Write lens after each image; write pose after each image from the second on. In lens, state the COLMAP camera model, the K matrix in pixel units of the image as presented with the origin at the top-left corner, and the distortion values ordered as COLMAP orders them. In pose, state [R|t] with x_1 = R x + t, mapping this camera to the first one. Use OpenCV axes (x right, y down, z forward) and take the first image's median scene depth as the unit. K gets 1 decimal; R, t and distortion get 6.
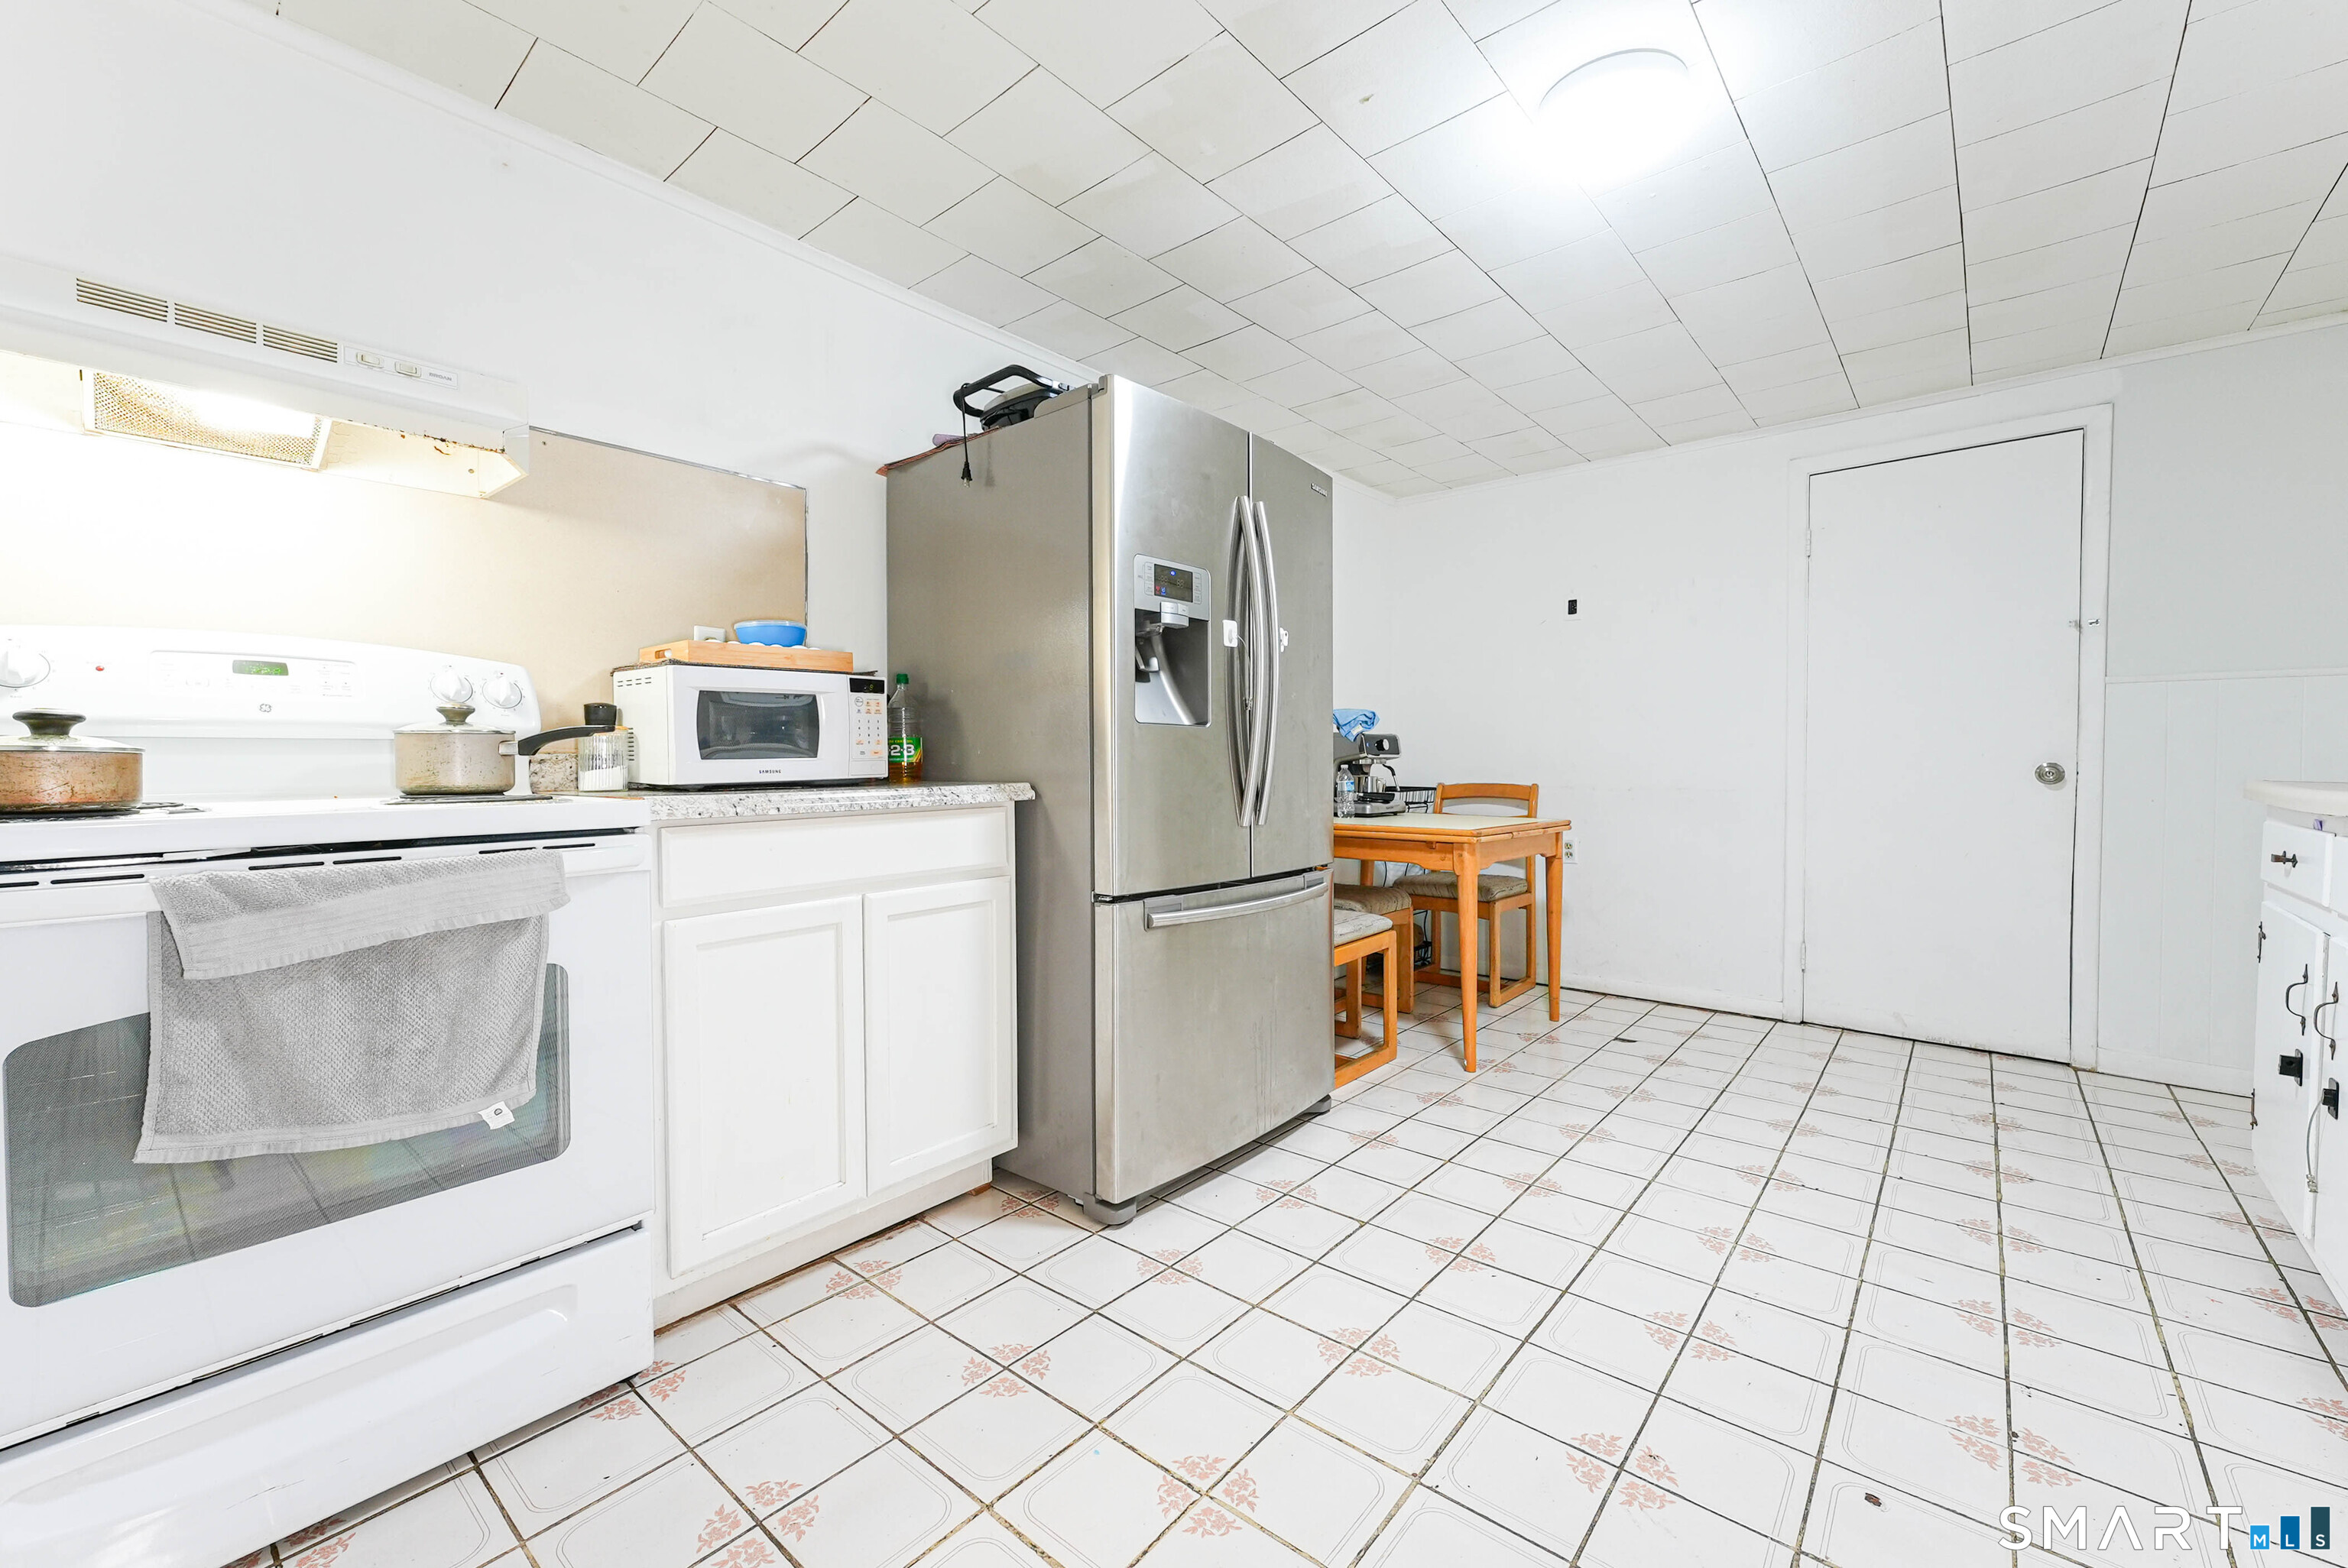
lens RADIAL K [[956.1, 0, 1173.5], [0, 956.1, 766.7], [0, 0, 1]] dist [0.022257, -0.008105]
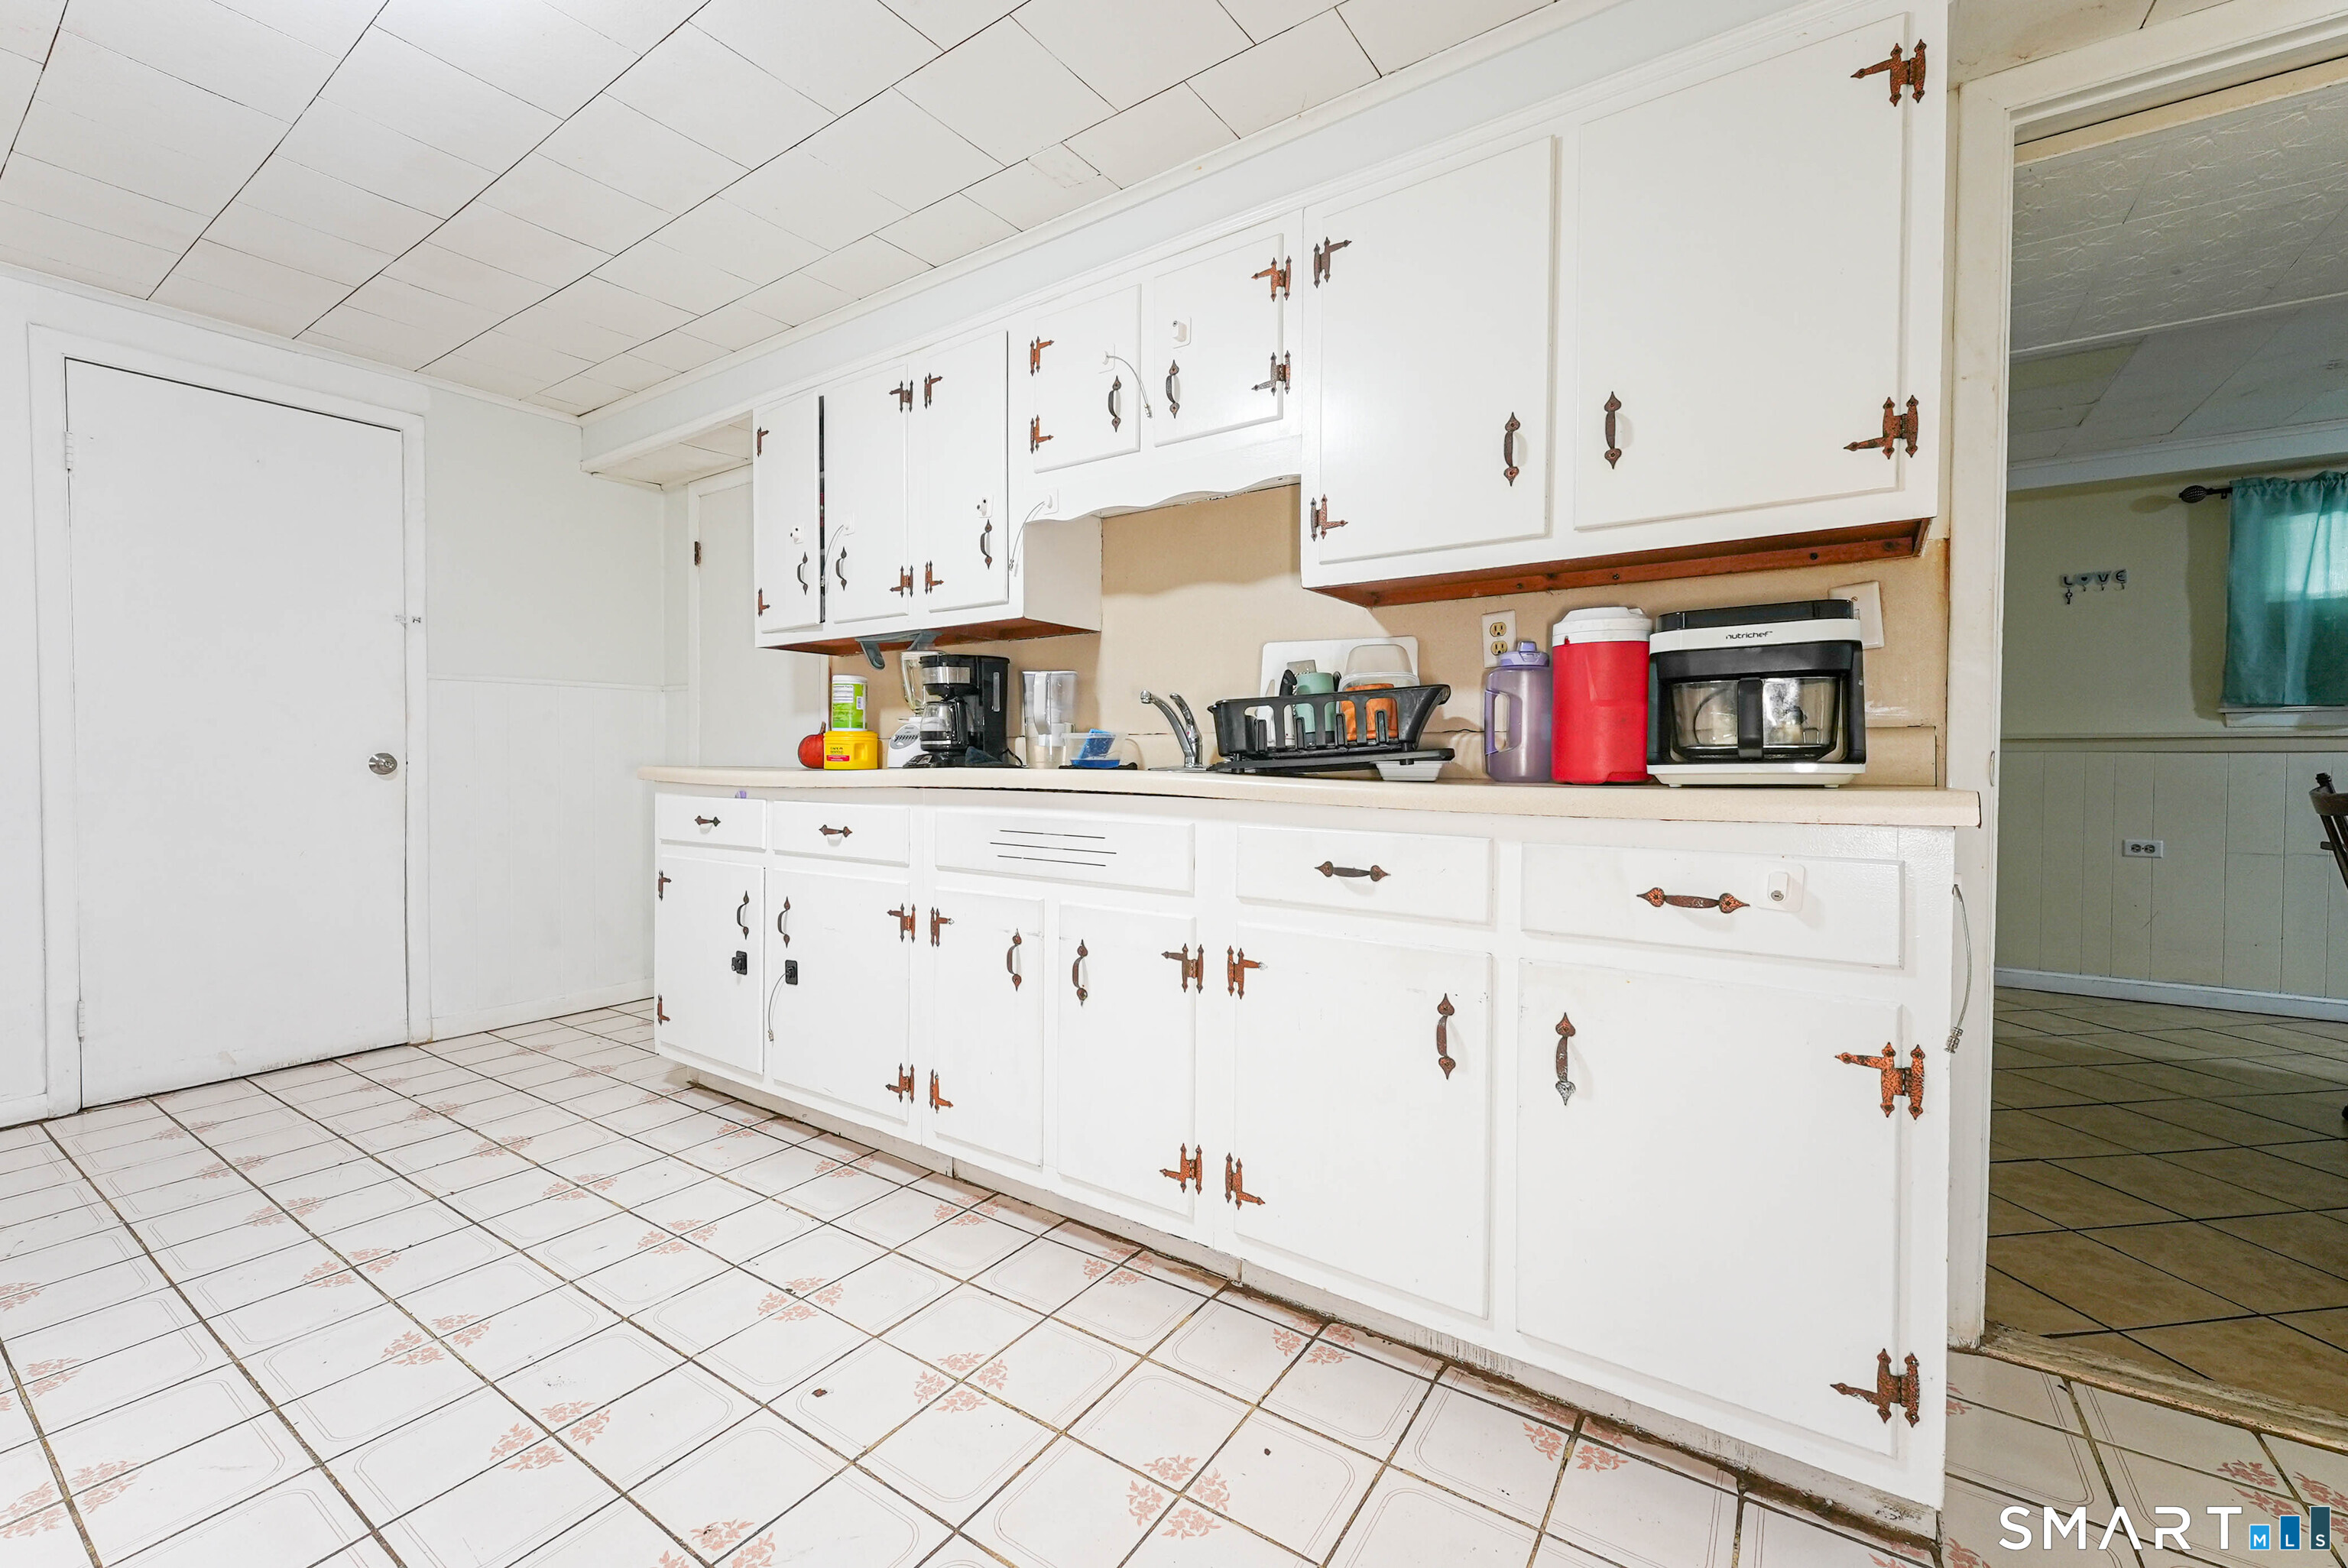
lens RADIAL K [[956.1, 0, 1173.5], [0, 956.1, 766.7], [0, 0, 1]] dist [0.022257, -0.008105]
pose [[-0.112396, -0.016595, 0.993525, -0.272100], [0.005850, 0.999832, 0.017362, -0.003381], [-0.993646, 0.007764, -0.112280, 0.422785]]
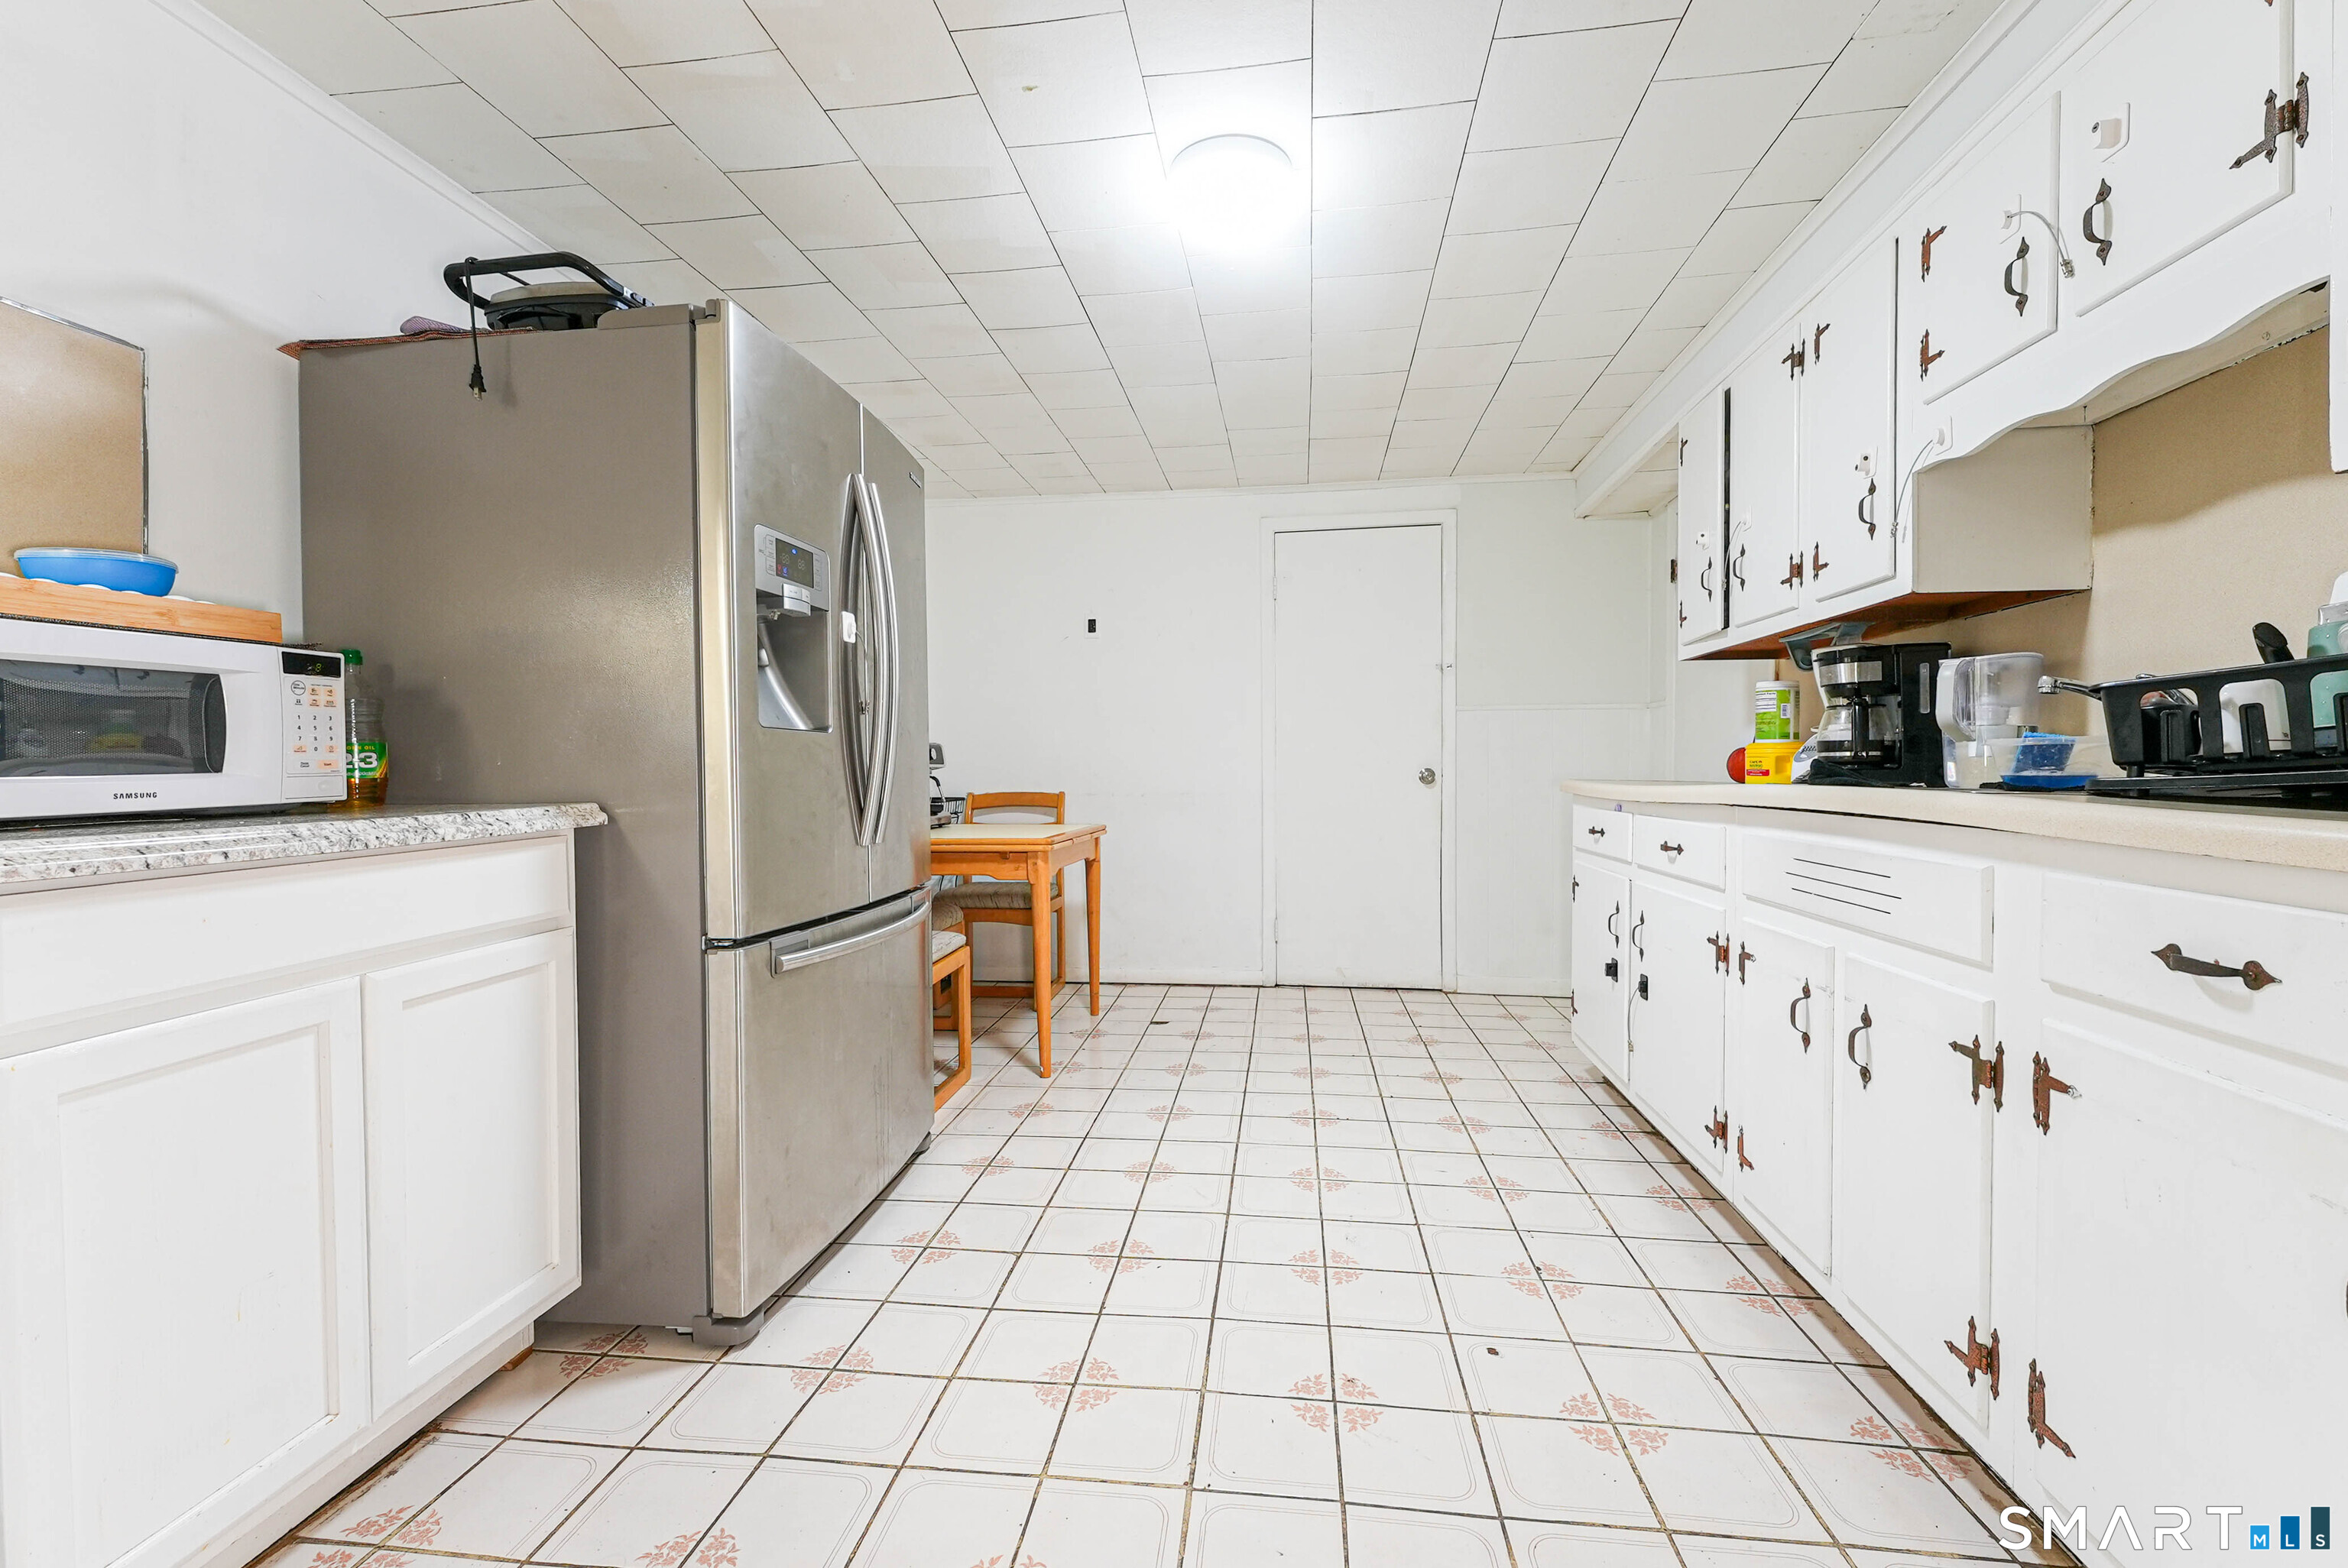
lens RADIAL K [[967.8, 0, 1174.8], [0, 967.8, 766.9], [0, 0, 1]] dist [0.019259, -0.006062]
pose [[0.834264, -0.005595, 0.551336, -0.192967], [0.011148, 0.999915, -0.006722, -0.001636], [-0.551252, 0.011754, 0.834256, 0.094925]]
